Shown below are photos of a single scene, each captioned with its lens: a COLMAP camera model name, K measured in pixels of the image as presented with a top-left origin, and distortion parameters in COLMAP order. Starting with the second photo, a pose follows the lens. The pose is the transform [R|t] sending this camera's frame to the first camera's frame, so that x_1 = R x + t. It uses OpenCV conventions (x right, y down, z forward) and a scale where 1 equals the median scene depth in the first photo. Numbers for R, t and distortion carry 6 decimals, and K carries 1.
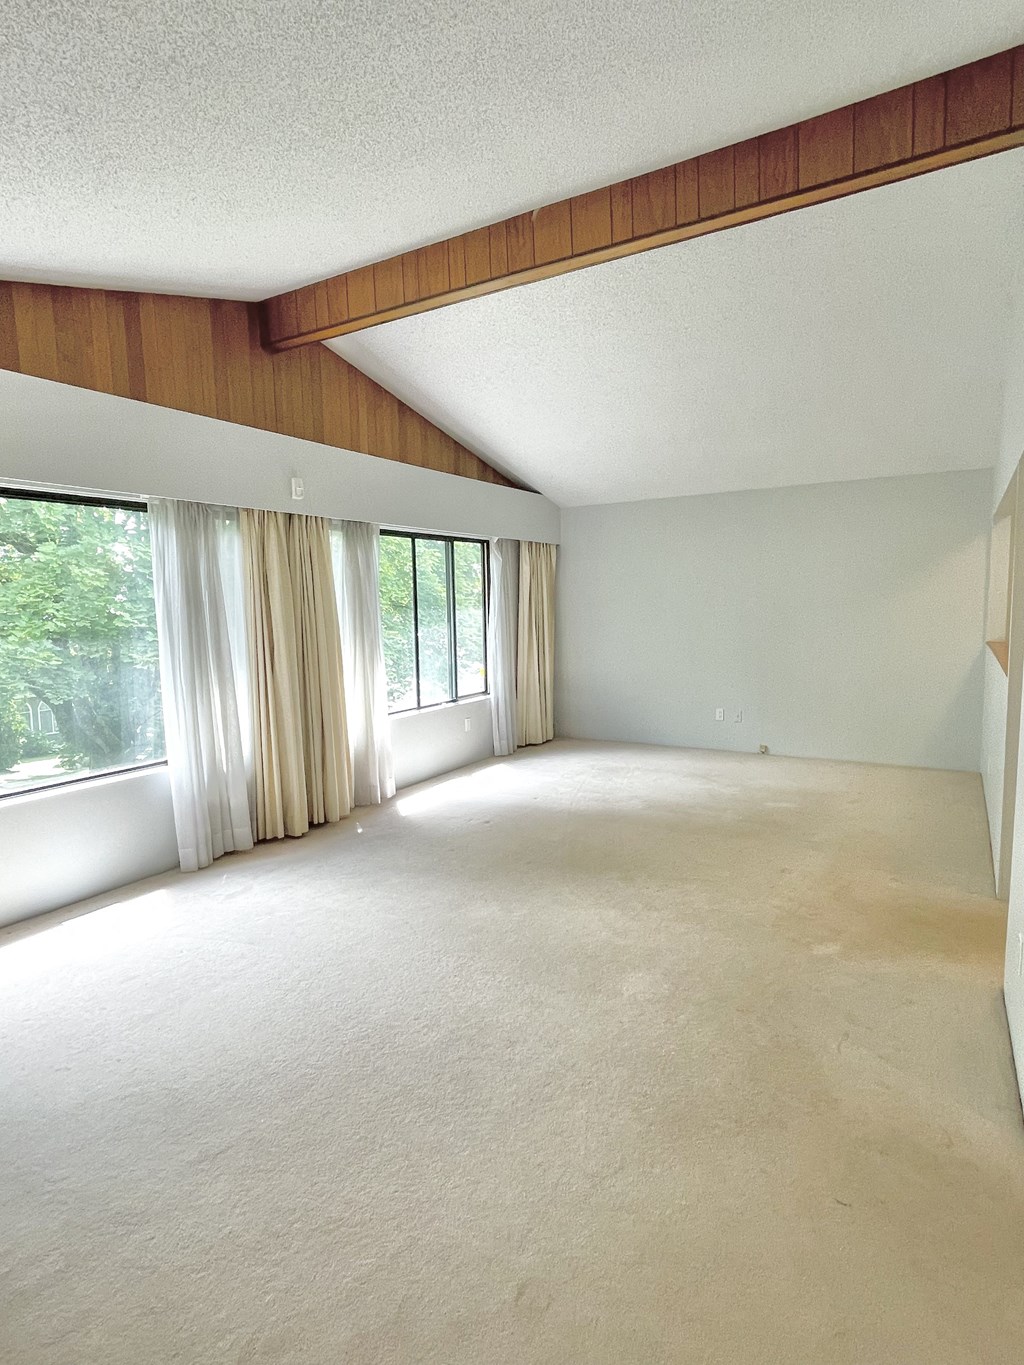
lens RADIAL K [[737.2, 0, 512.0], [0, 737.2, 682.5], [0, 0, 1]] dist [0.001368, 0.000183]
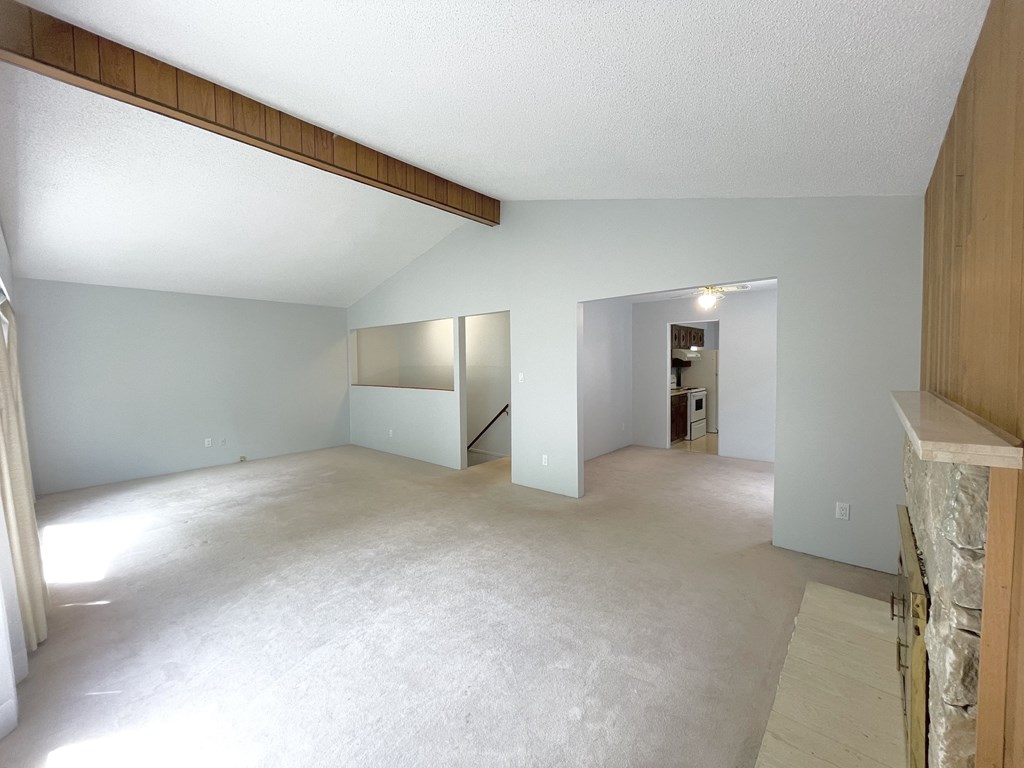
lens RADIAL K [[413.2, 0, 512.0], [0, 413.2, 384.0], [0, 0, 1]] dist [-0.005629, 0.000091]
pose [[0.176084, -0.035151, 0.983747, -0.752795], [0.116428, 0.993091, 0.014646, -0.027676], [-0.977466, 0.111956, 0.178960, 0.435120]]
